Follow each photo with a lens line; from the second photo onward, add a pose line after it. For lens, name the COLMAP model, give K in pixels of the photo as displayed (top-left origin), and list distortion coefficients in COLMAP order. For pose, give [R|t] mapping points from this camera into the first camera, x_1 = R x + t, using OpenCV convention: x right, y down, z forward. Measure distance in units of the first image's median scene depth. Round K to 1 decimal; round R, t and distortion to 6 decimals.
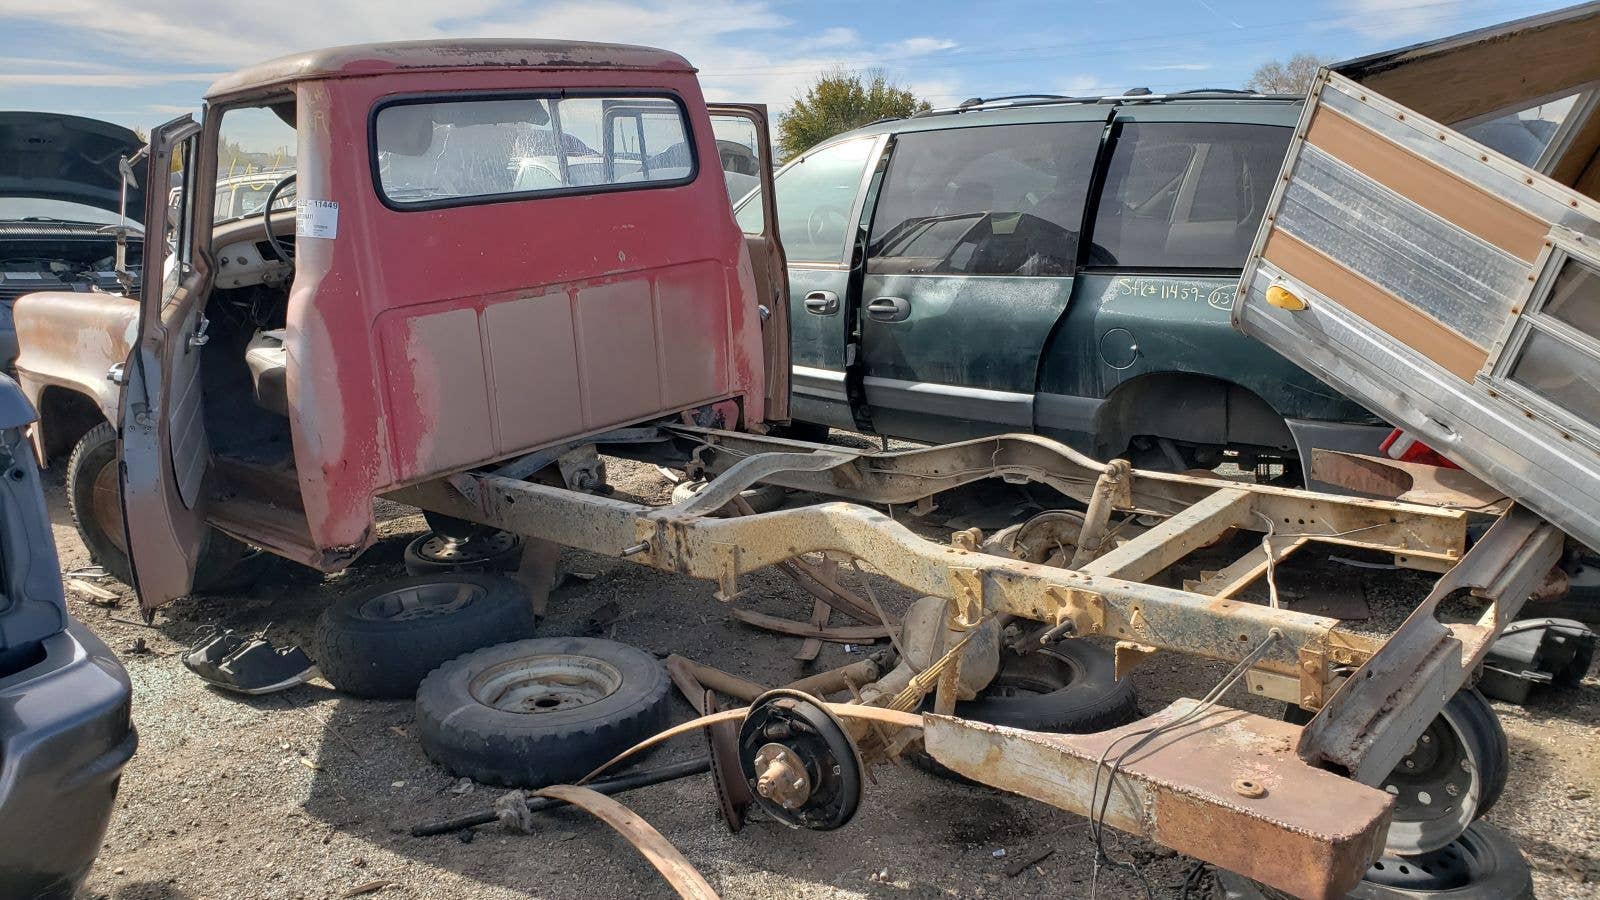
lens RADIAL K [[1251.2, 0, 773.9], [0, 1251.2, 450.0], [0, 0, 1]] dist [0.018745, -0.007083]
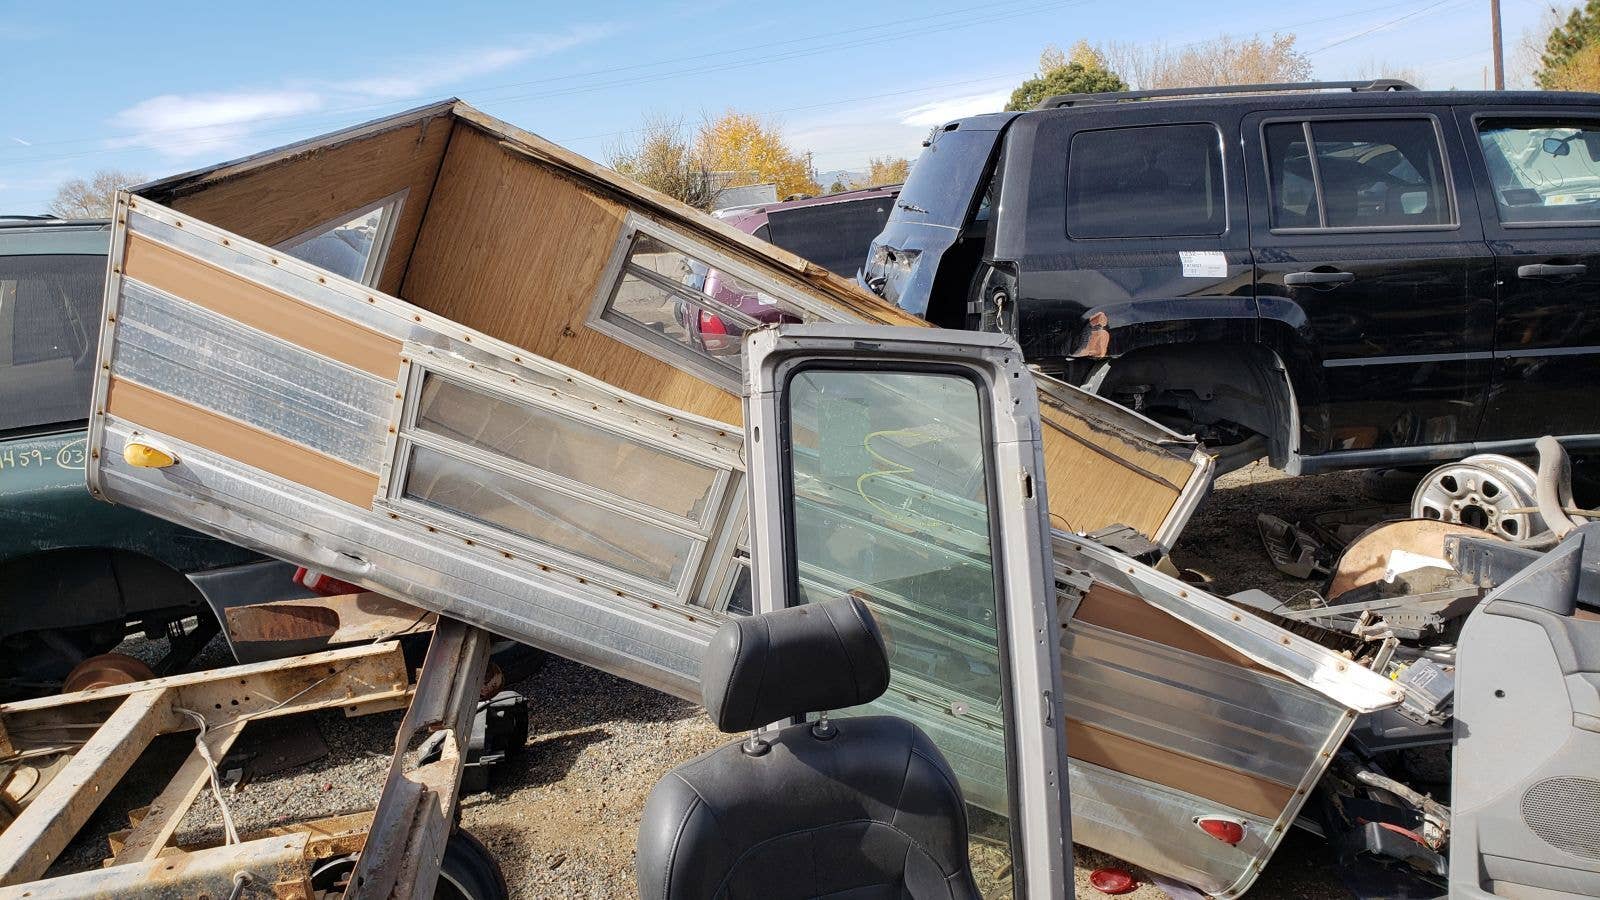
lens RADIAL K [[1251.2, 0, 773.9], [0, 1251.2, 450.0], [0, 0, 1]] dist [0.018745, -0.007083]
pose [[0.652136, -0.185353, 0.735094, 0.060306], [0.247784, 0.968508, 0.024387, -0.041782], [-0.716464, 0.166241, 0.677527, 0.122151]]
